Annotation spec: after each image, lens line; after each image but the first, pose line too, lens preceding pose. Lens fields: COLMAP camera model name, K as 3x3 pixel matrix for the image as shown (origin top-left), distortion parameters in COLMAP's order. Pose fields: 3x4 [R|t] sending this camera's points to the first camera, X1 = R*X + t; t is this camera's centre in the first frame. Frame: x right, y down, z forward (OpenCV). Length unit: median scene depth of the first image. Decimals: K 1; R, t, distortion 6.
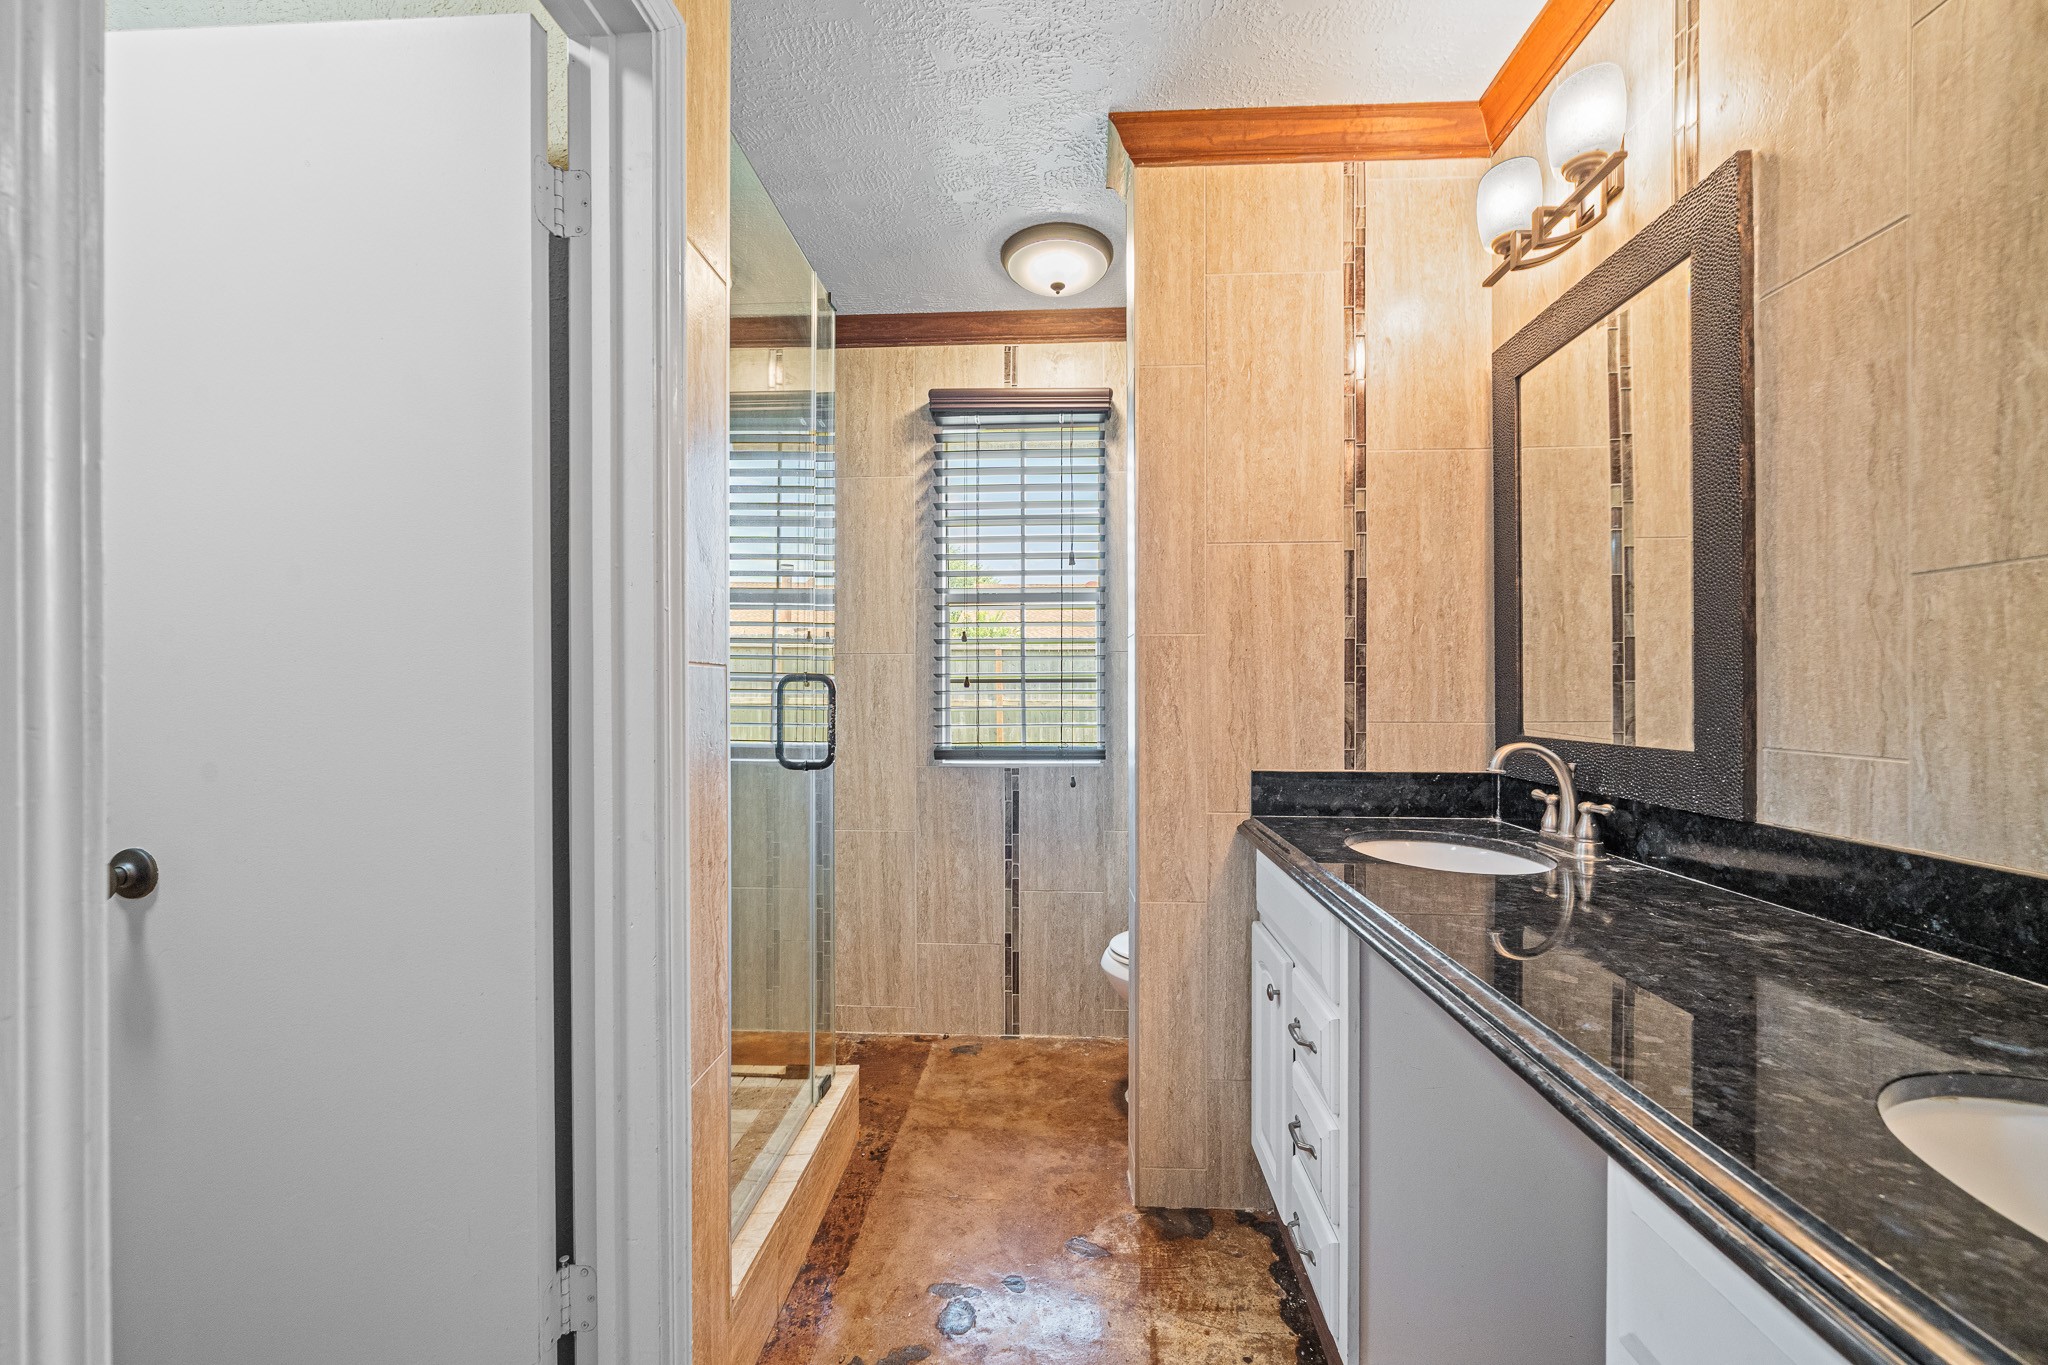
lens RADIAL K [[800.4, 0, 1033.3], [0, 800.4, 687.1], [0, 0, 1]] dist [-0.002408, -0.000408]
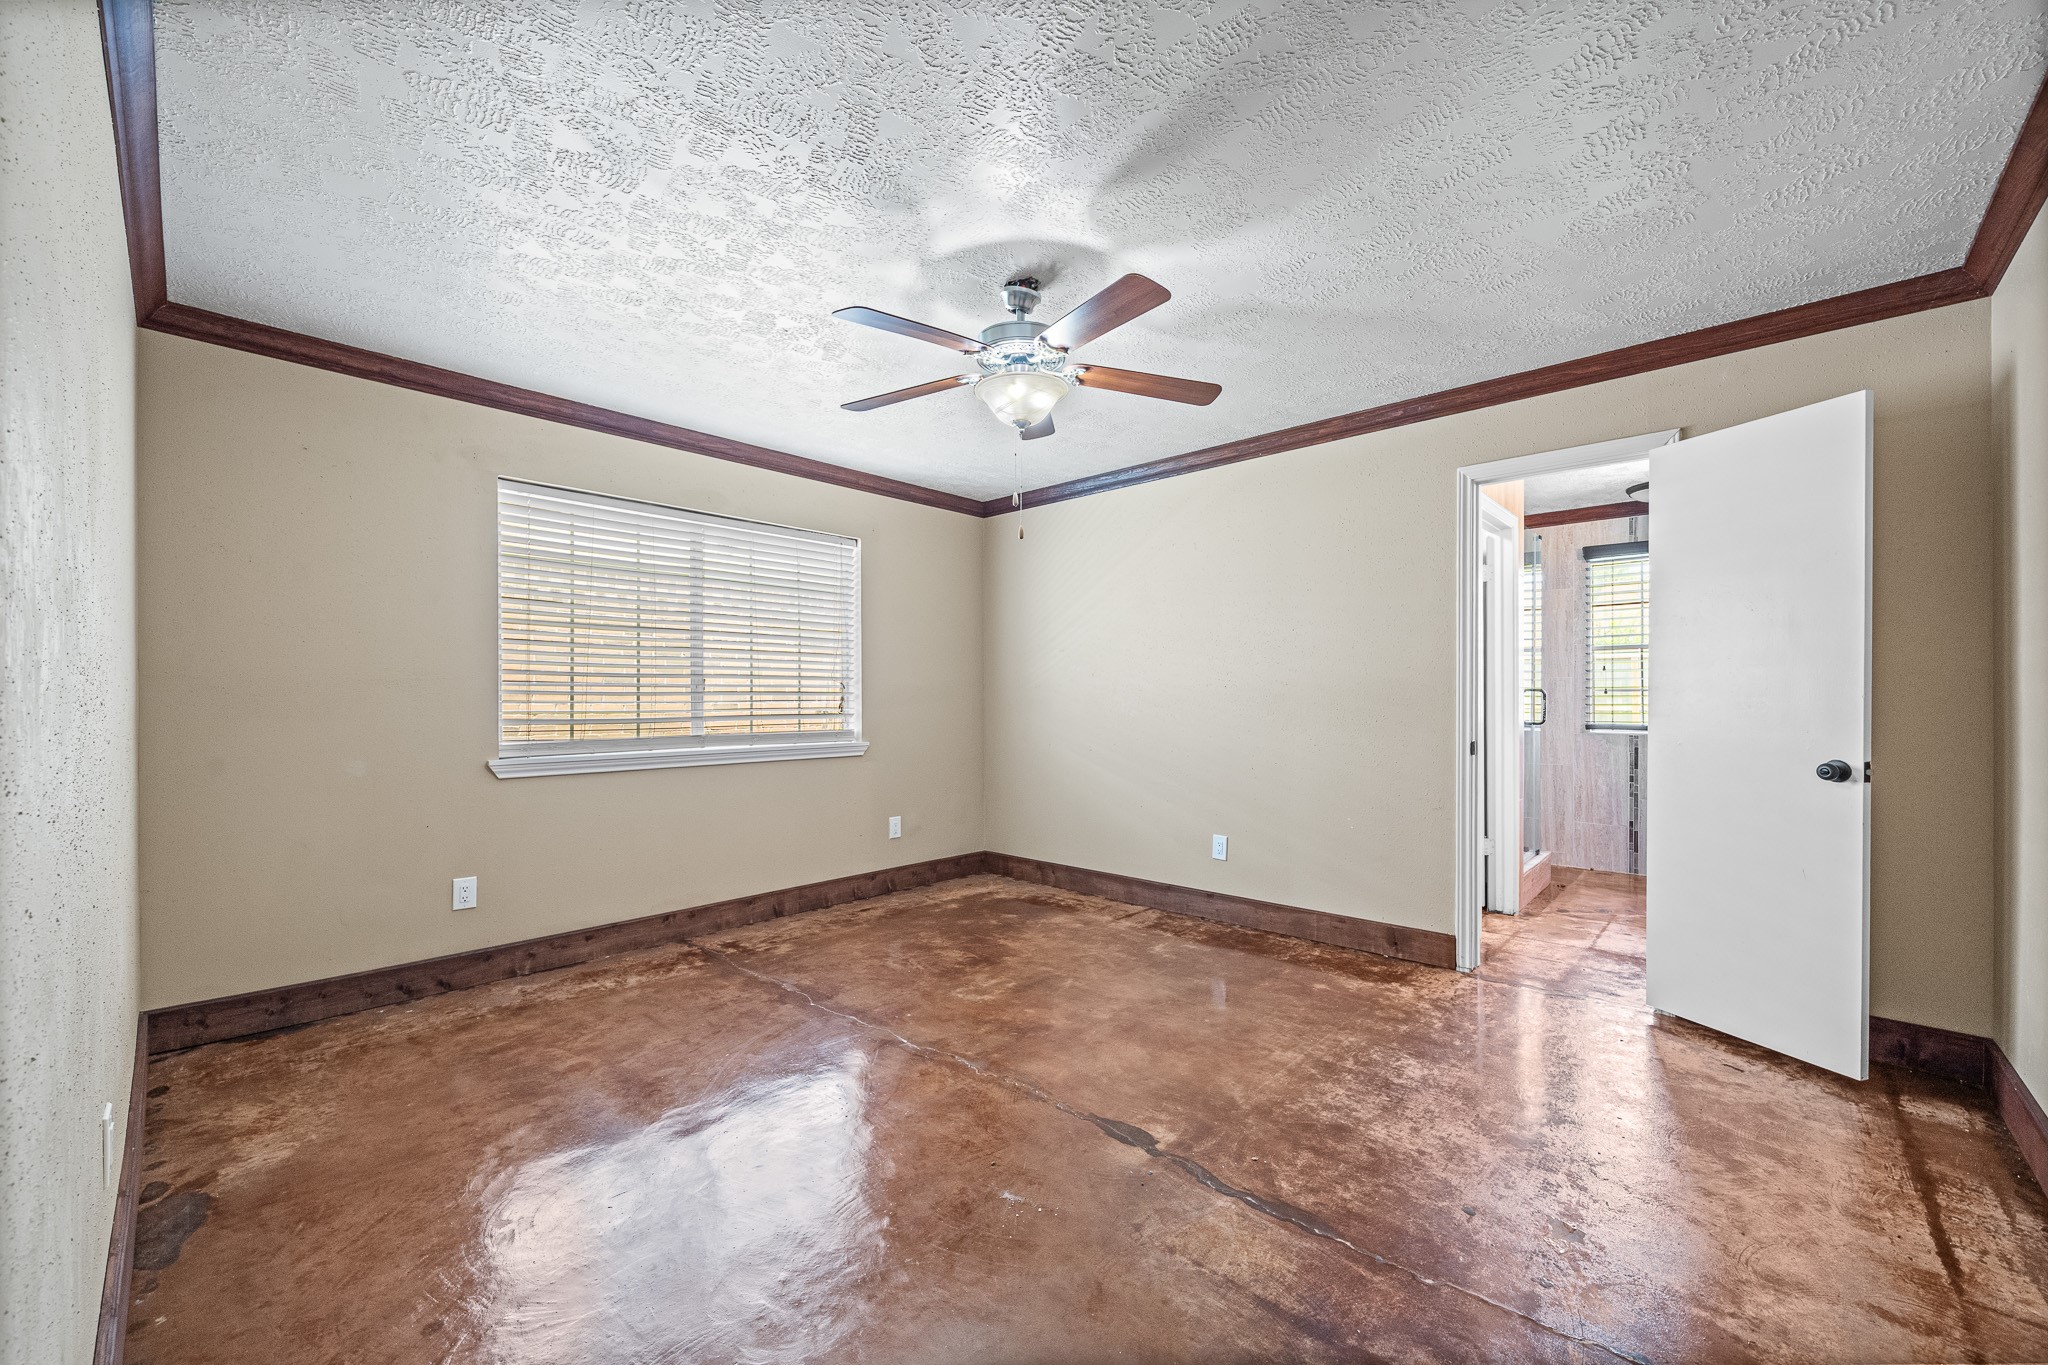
lens RADIAL K [[800.4, 0, 1033.3], [0, 800.4, 687.1], [0, 0, 1]] dist [-0.002408, -0.000408]
pose [[0.766754, 0.001863, -0.641939, 0.101816], [-0.005908, 0.999974, -0.004155, 0.001222], [0.641914, 0.006978, 0.766745, -1.437210]]
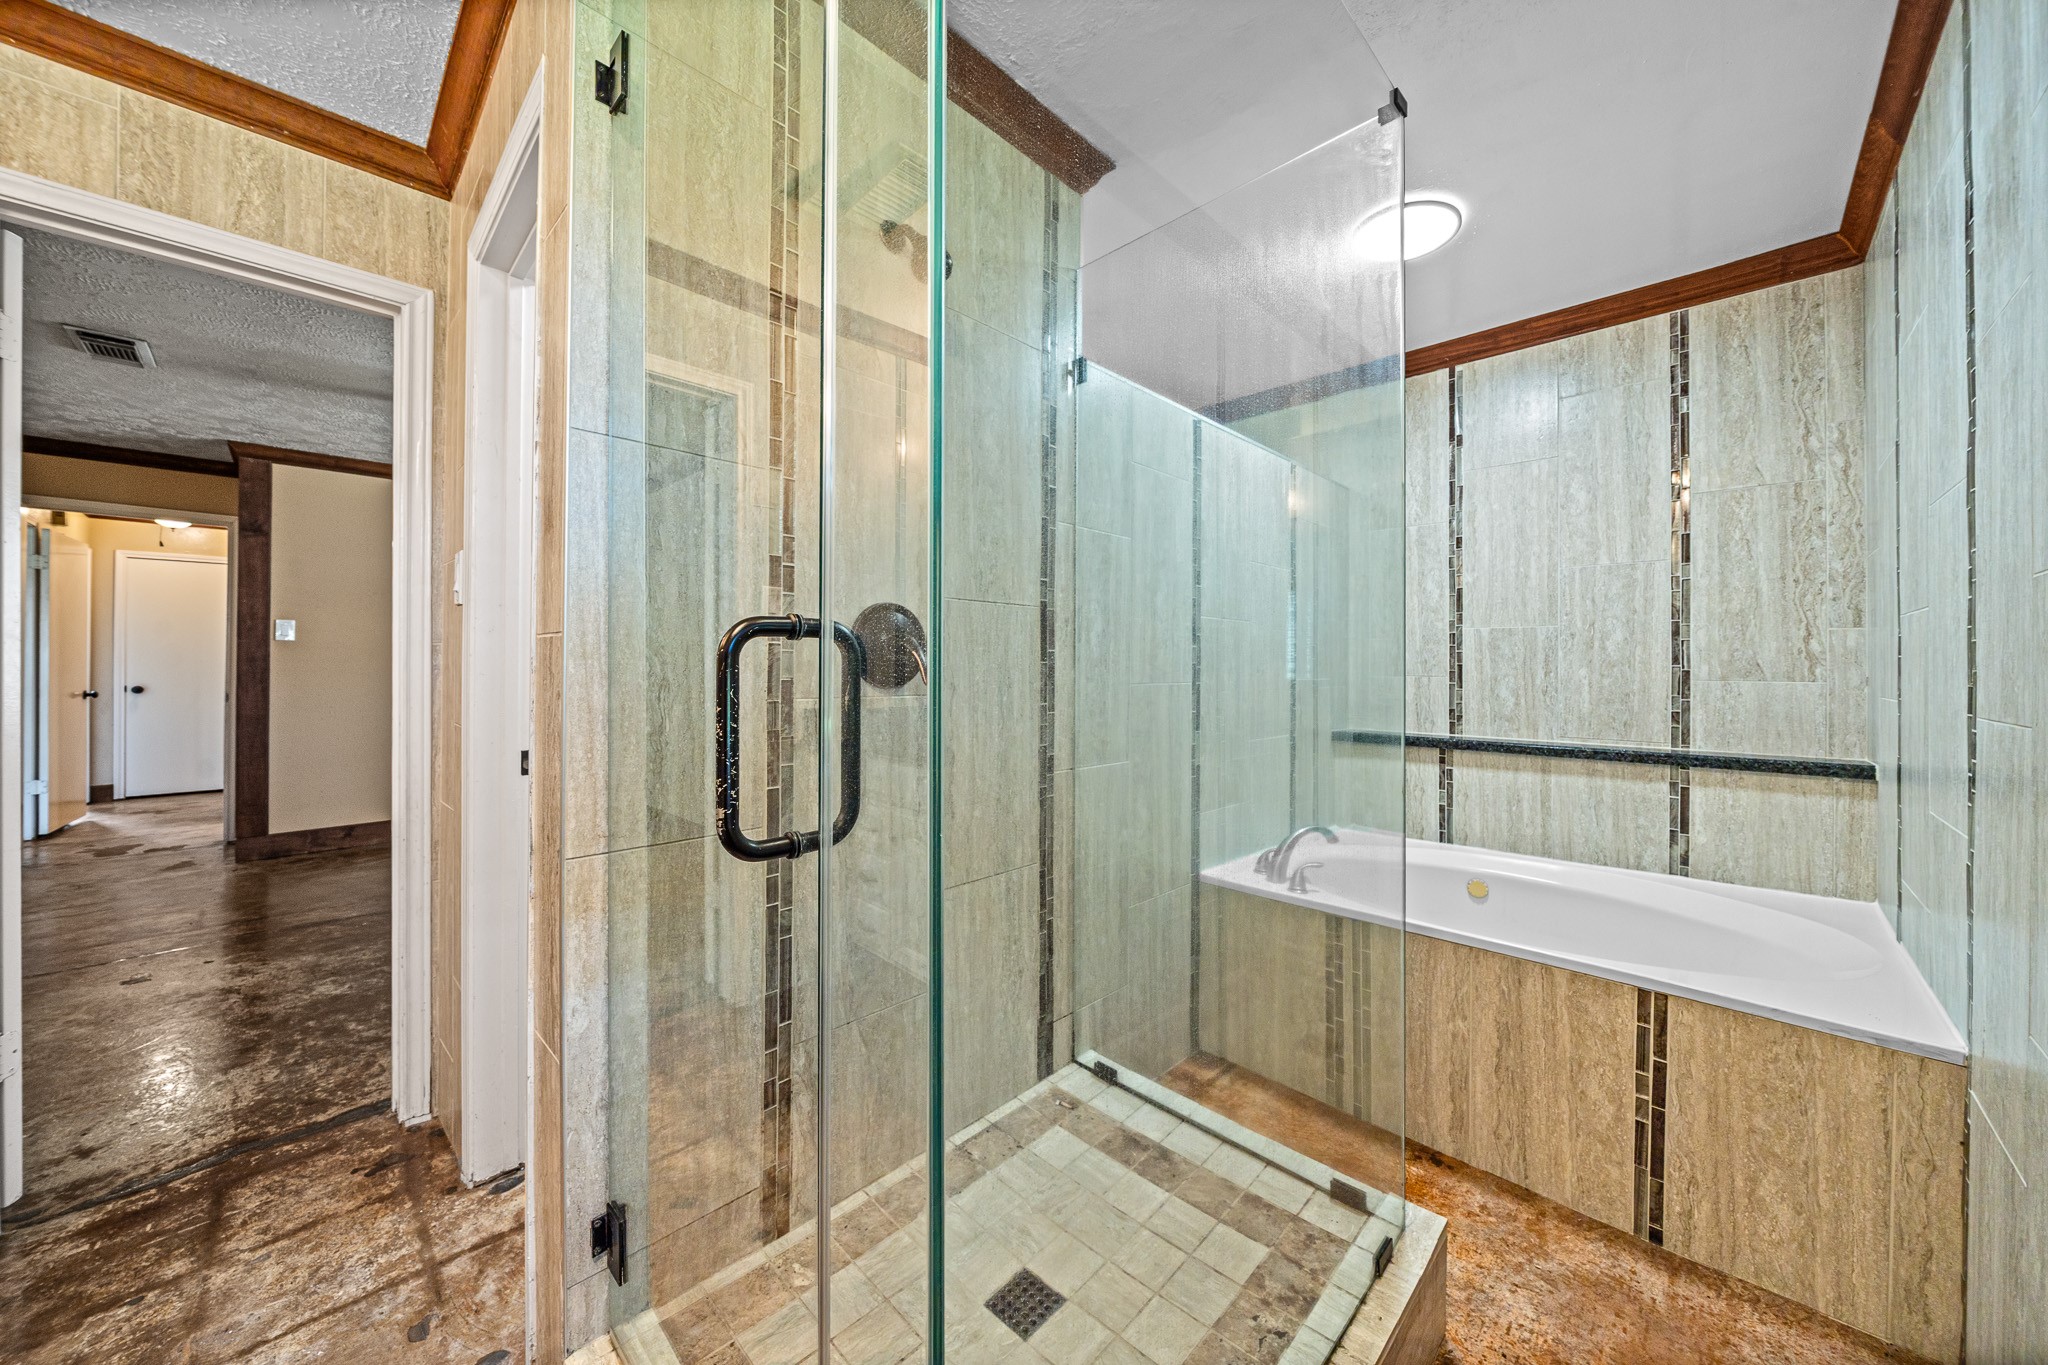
lens RADIAL K [[729.0, 0, 1036.8], [0, 729.0, 665.3], [0, 0, 1]] dist [-0.000377, 0.000130]
pose [[-0.665700, 0.002137, -0.746217, -0.059277], [-0.000601, 0.999994, 0.003400, 0.004748], [0.746220, 0.002712, -0.665694, 0.900547]]
